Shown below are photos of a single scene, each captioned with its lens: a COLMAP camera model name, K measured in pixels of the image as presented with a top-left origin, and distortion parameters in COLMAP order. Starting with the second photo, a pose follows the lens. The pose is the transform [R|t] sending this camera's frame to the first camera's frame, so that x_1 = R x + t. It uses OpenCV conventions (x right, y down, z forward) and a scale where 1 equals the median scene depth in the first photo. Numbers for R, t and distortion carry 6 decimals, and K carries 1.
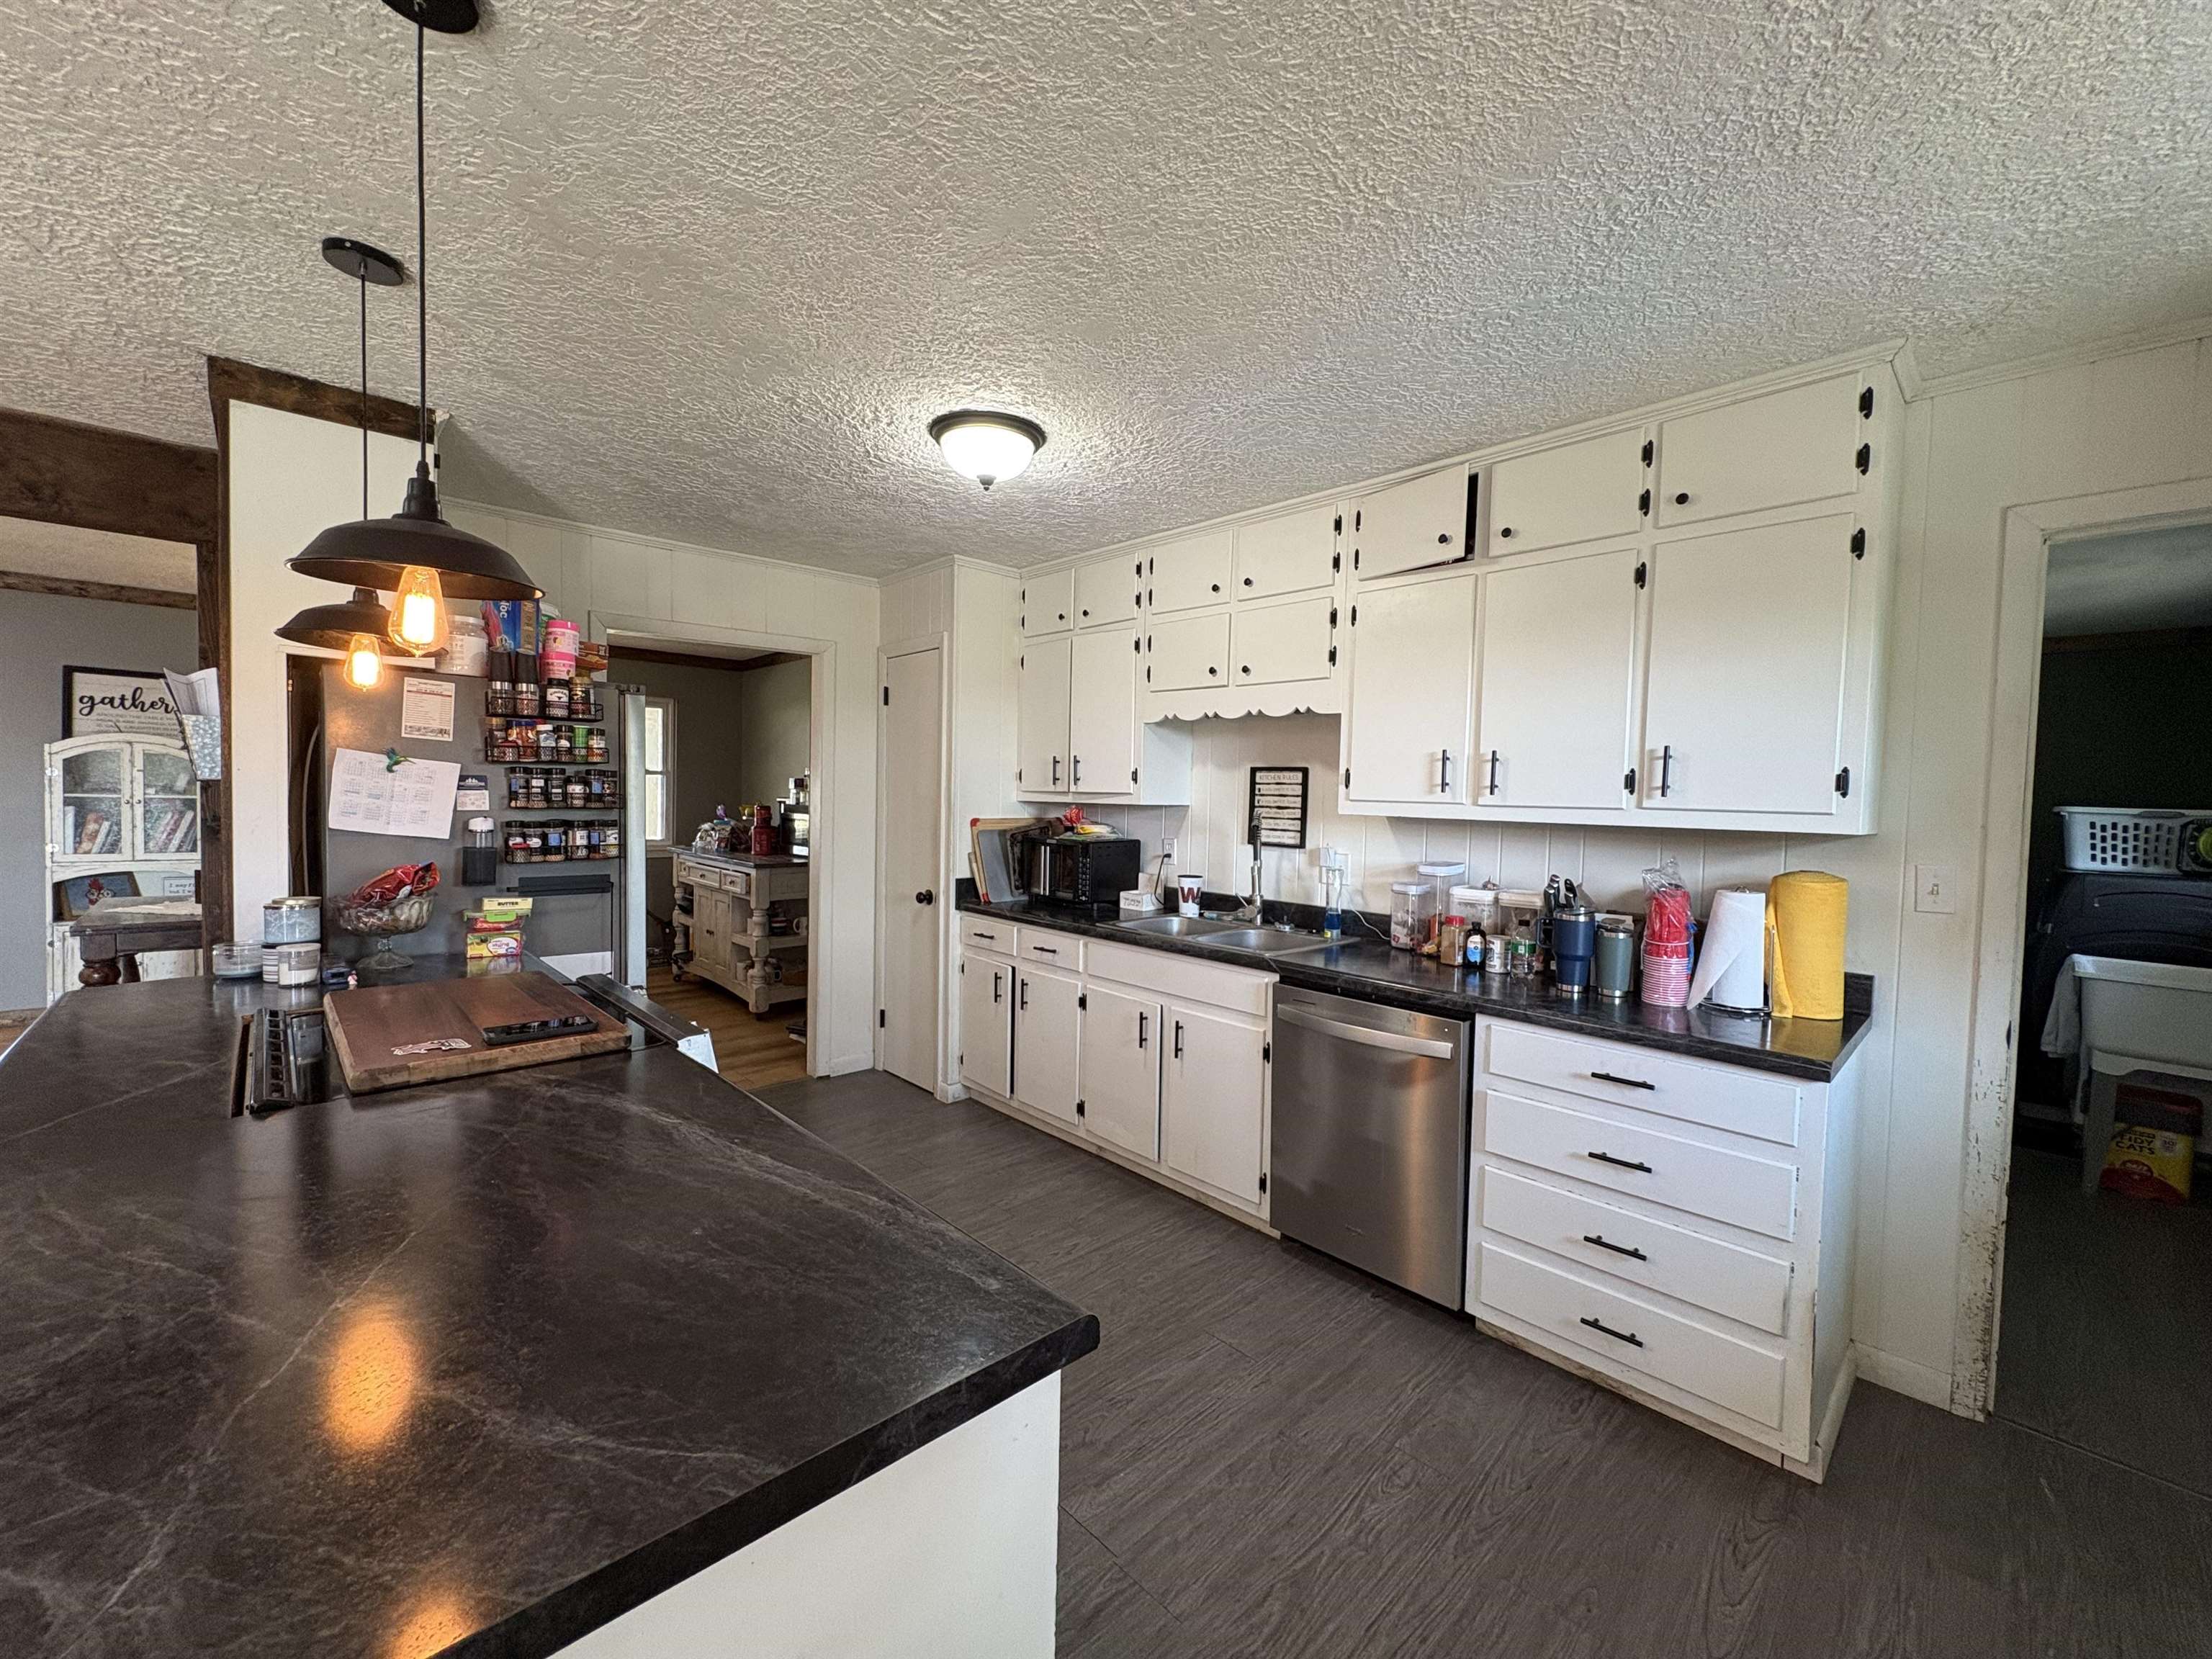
lens RADIAL K [[882.8, 0, 1103.7], [0, 882.8, 829.1], [0, 0, 1]] dist [0.001870, -0.000294]
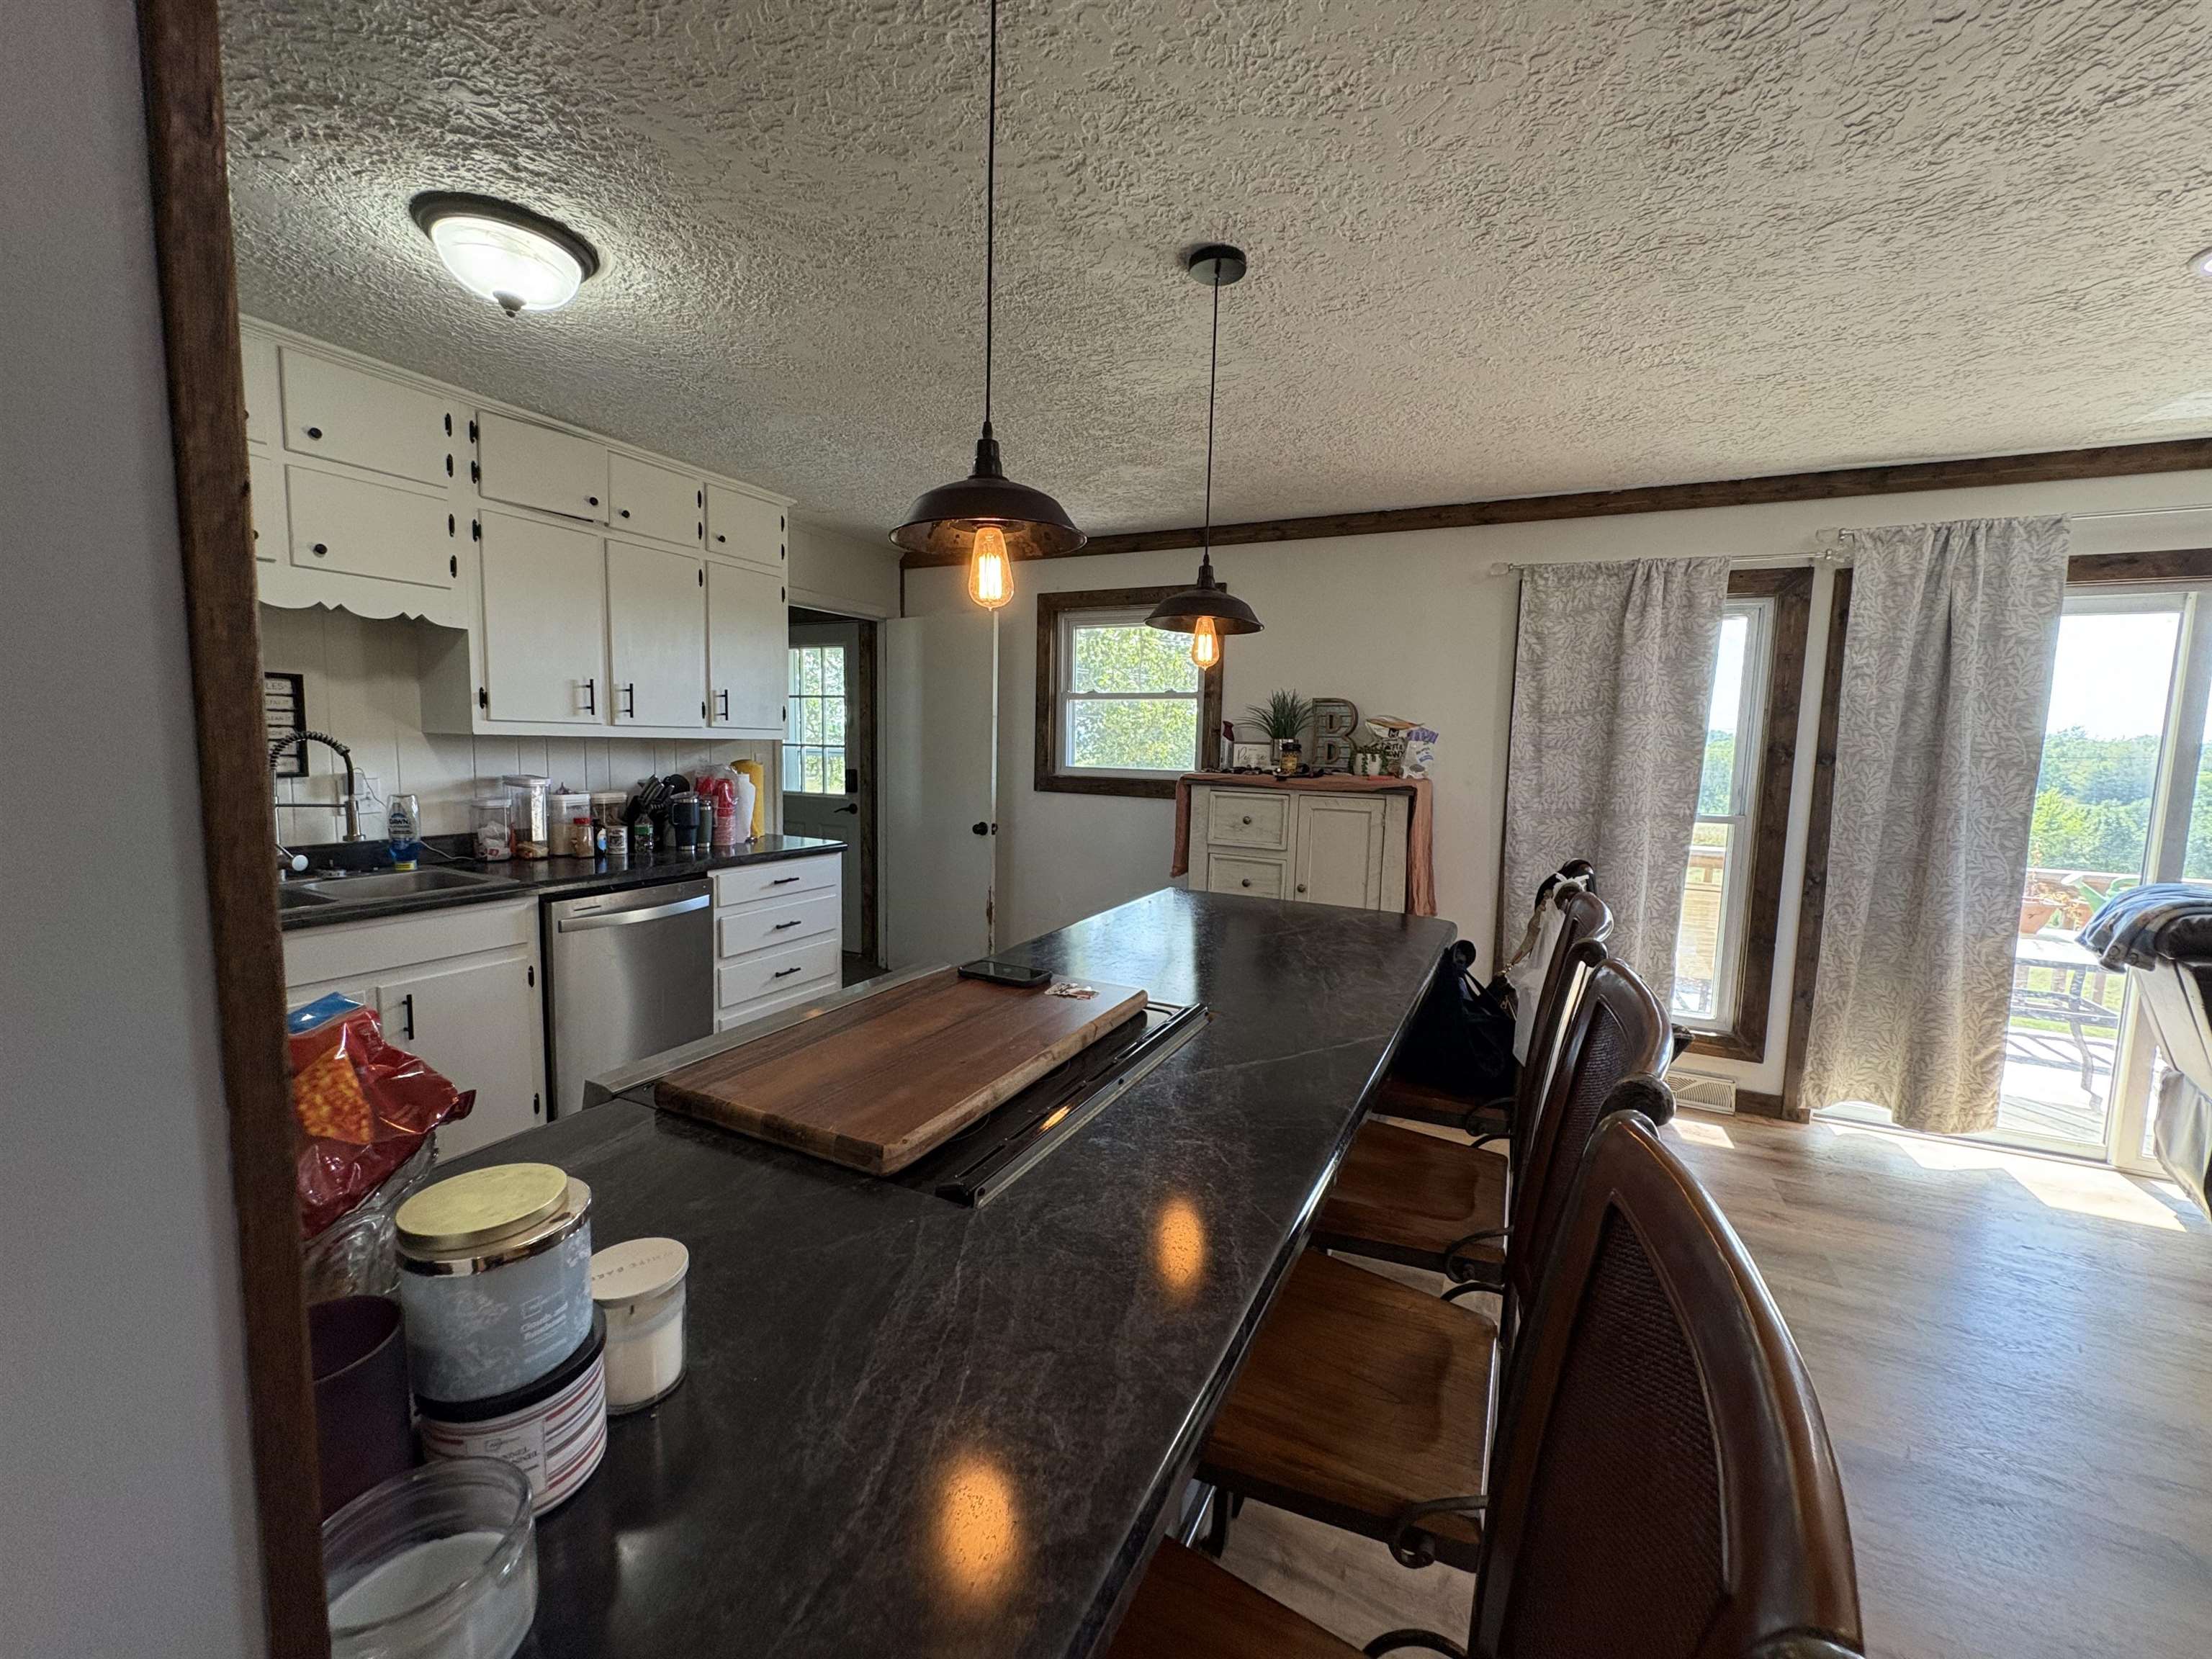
lens RADIAL K [[882.8, 0, 1099.1], [0, 882.8, 825.3], [0, 0, 1]] dist [0.001870, -0.000294]
pose [[-0.337418, -0.129737, 0.932372, -0.955056], [0.000668, 0.990424, 0.138057, -0.055866], [-0.941355, 0.047206, -0.334100, 0.730092]]
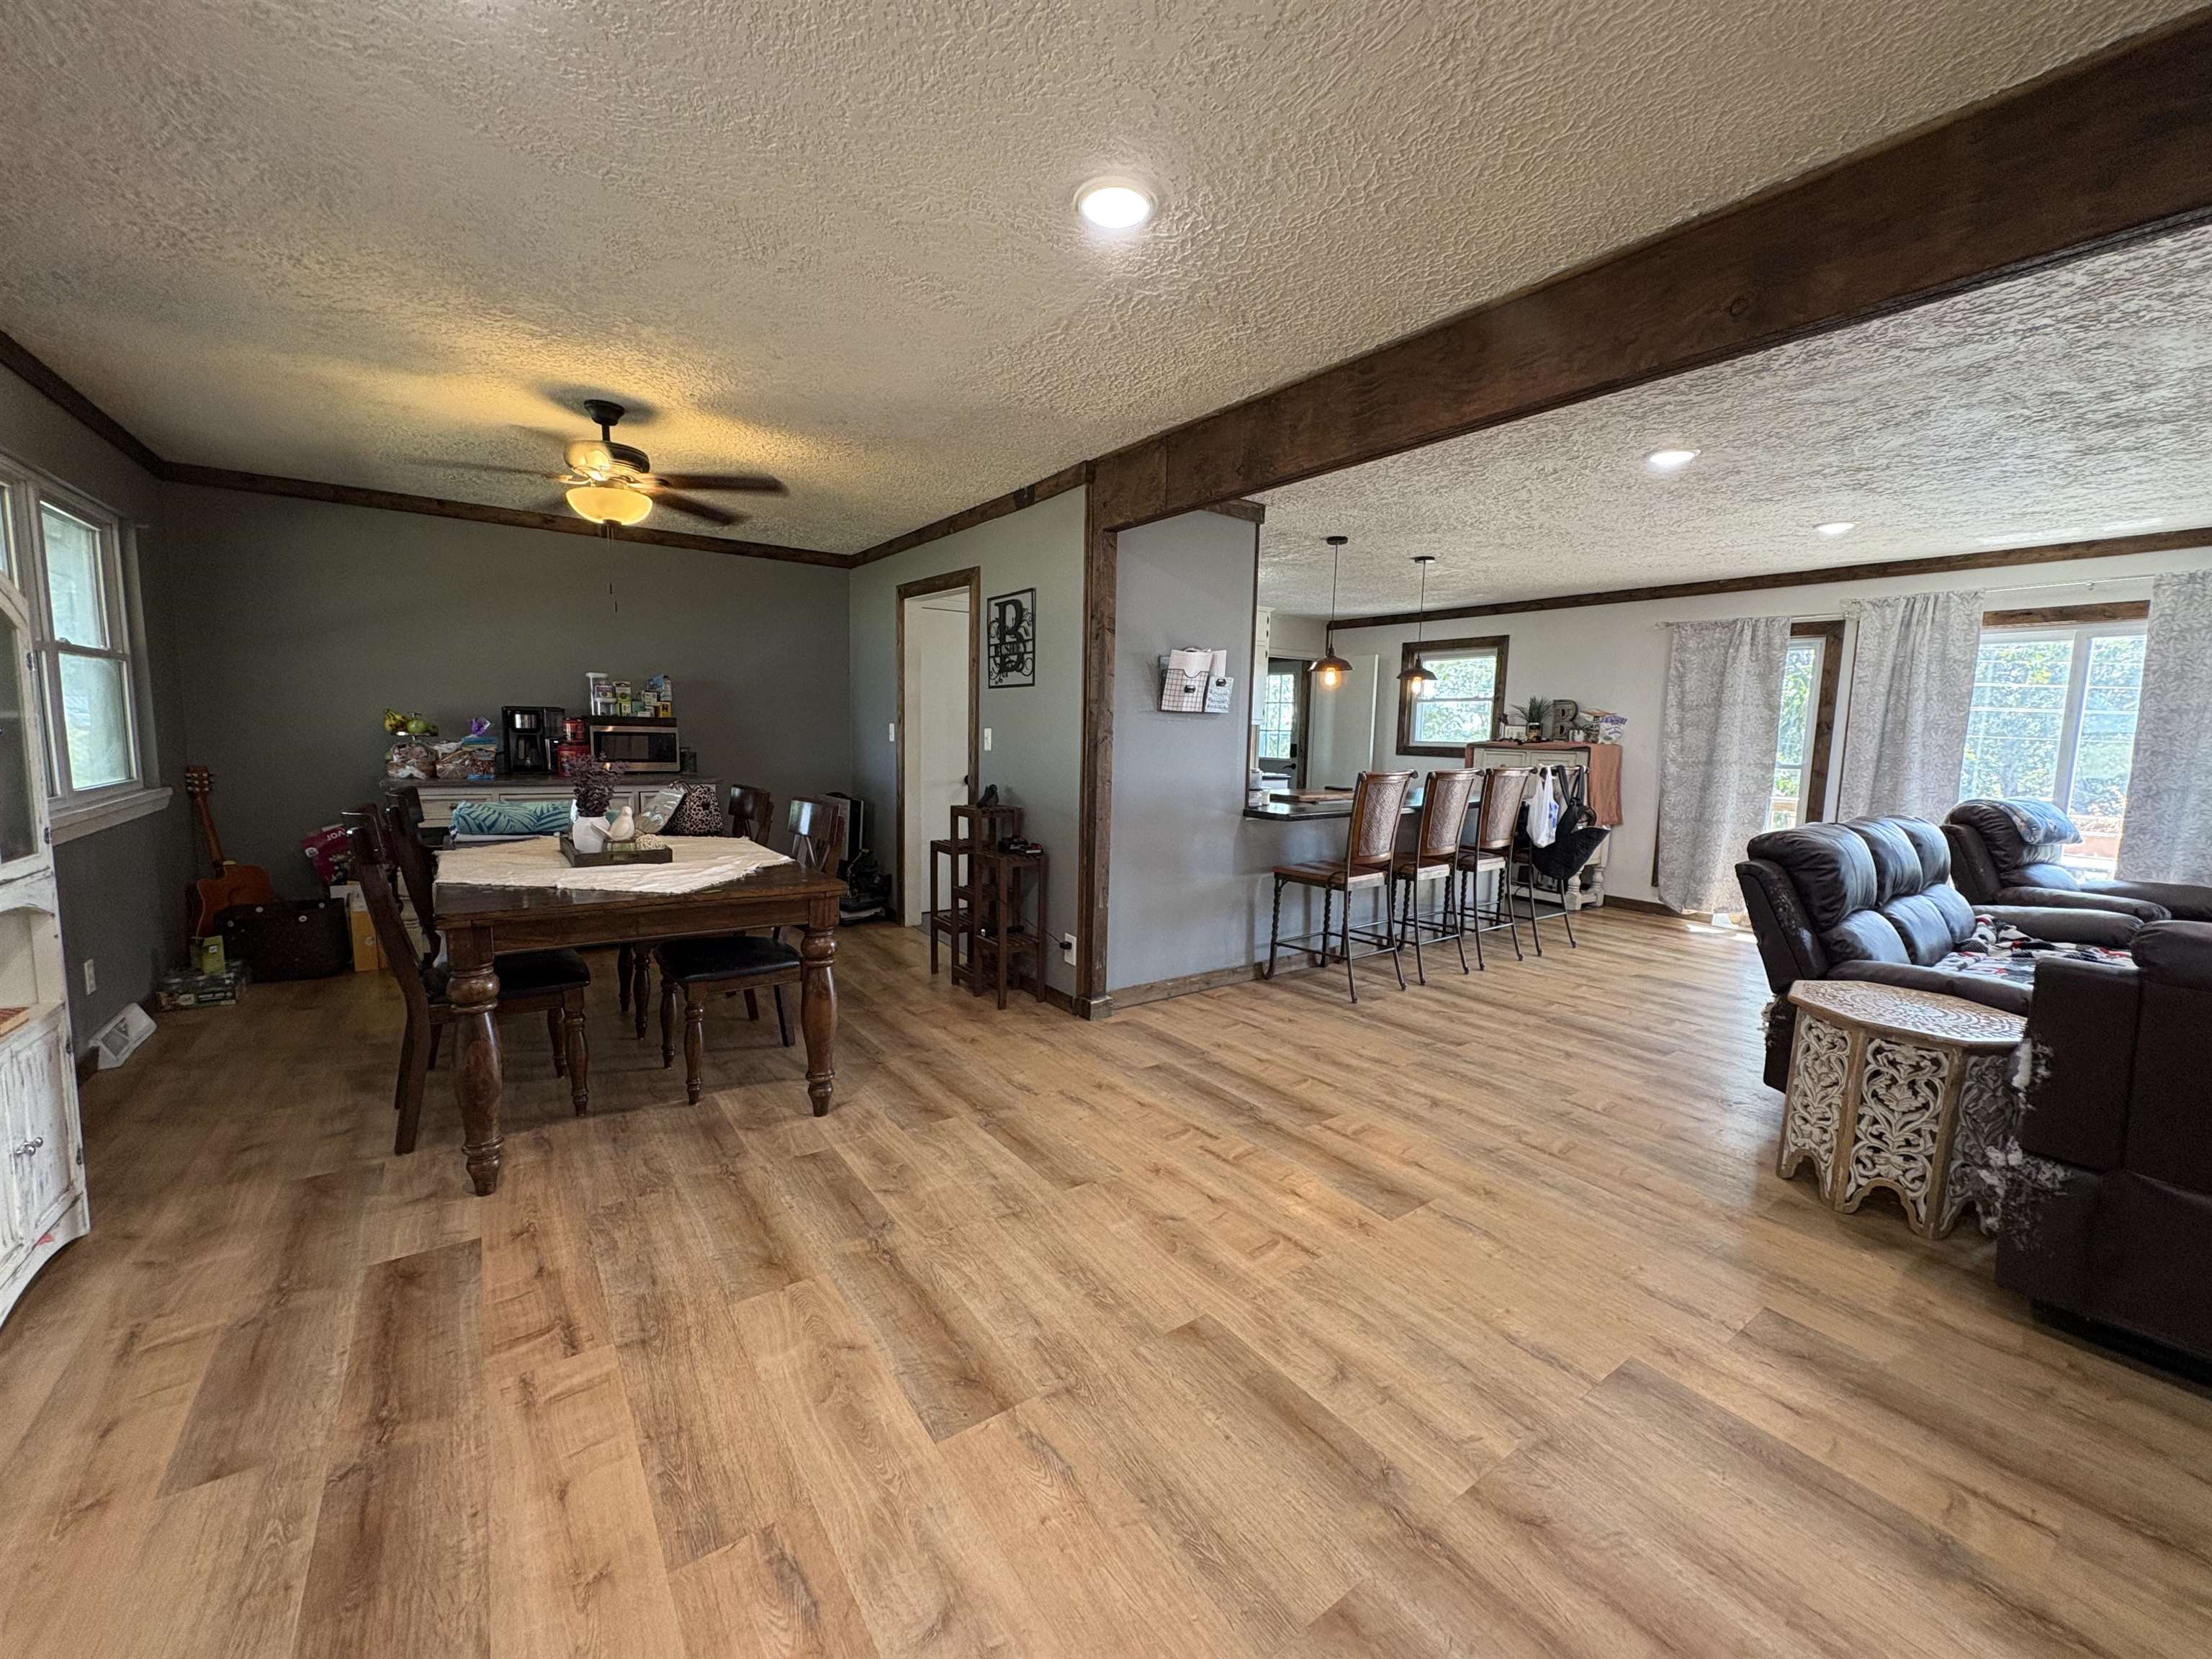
lens RADIAL K [[882.8, 0, 1105.1], [0, 882.8, 830.0], [0, 0, 1]] dist [0.001870, -0.000294]
pose [[0.137883, -0.136095, 0.981054, -2.467613], [0.016464, 0.990693, 0.135119, -0.055767], [-0.990312, -0.002479, 0.138840, 0.838958]]
